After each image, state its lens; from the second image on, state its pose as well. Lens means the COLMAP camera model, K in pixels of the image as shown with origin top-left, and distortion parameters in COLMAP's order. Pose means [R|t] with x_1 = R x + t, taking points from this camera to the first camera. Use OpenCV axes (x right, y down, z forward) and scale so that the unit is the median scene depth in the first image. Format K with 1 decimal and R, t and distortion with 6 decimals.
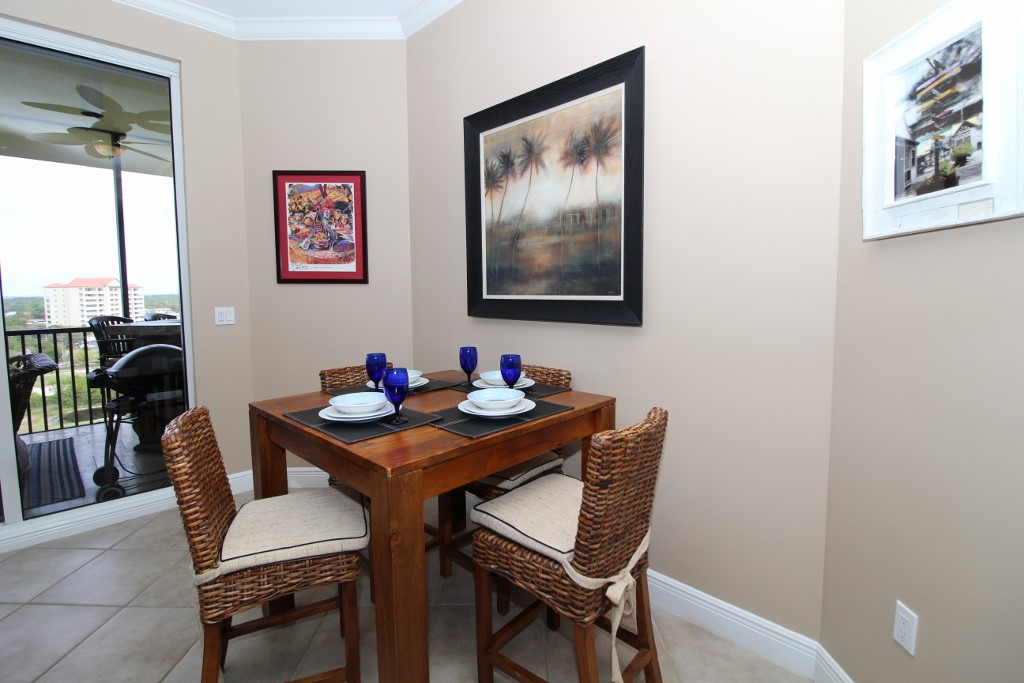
lens RADIAL K [[471.6, 0, 508.2], [0, 471.6, 326.3], [0, 0, 1]] dist [-0.006123, -0.010312]
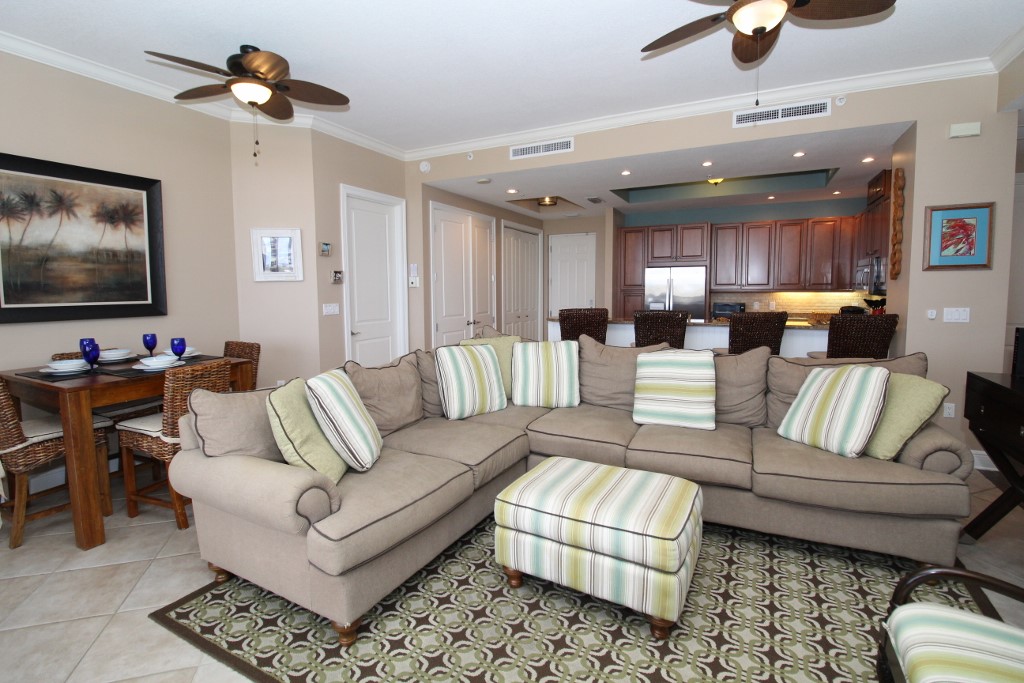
lens RADIAL K [[471.6, 0, 514.4], [0, 471.6, 323.2], [0, 0, 1]] dist [-0.006123, -0.010312]
pose [[-0.311594, -0.063760, 0.948074, -1.666528], [0.078157, 0.992646, 0.092445, -0.029064], [-0.946995, 0.102904, -0.304319, 0.158944]]
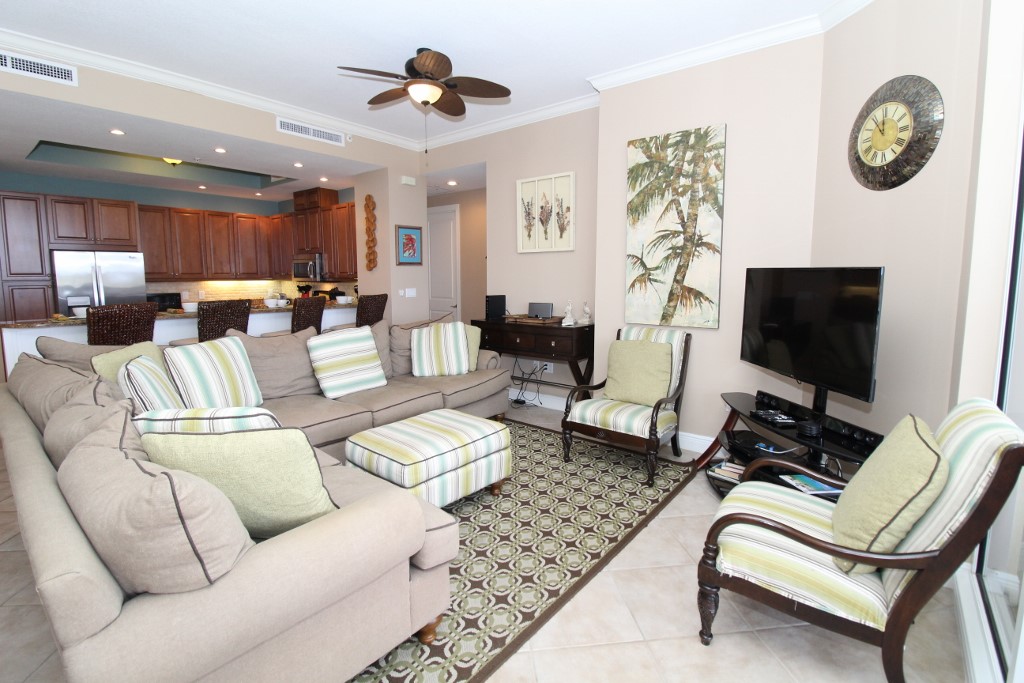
lens RADIAL K [[471.6, 0, 506.1], [0, 471.6, 324.5], [0, 0, 1]] dist [-0.006123, -0.010312]
pose [[-0.994773, 0.017447, -0.100609, -0.947218], [-0.000760, 0.984002, 0.178154, -0.087583], [0.102108, 0.177299, -0.978846, 0.888703]]
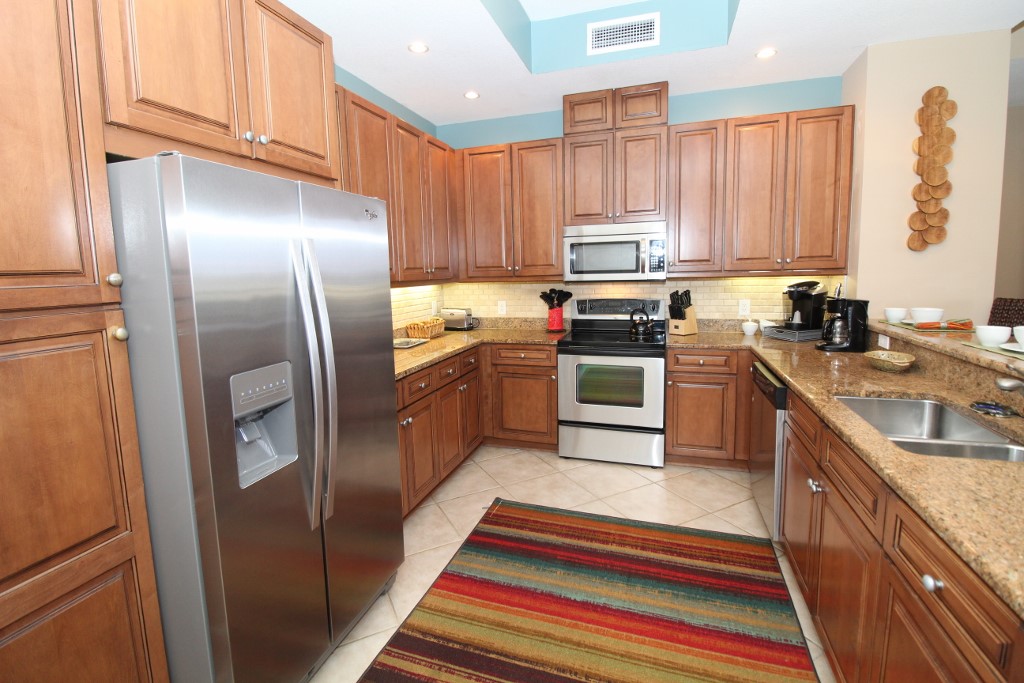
lens RADIAL K [[471.6, 0, 510.4], [0, 471.6, 324.3], [0, 0, 1]] dist [-0.006123, -0.010312]
pose [[-0.894695, 0.081201, -0.439234, 0.947924], [-0.000074, 0.983311, 0.181934, 0.045274], [0.446677, 0.162808, -0.879758, -1.058952]]
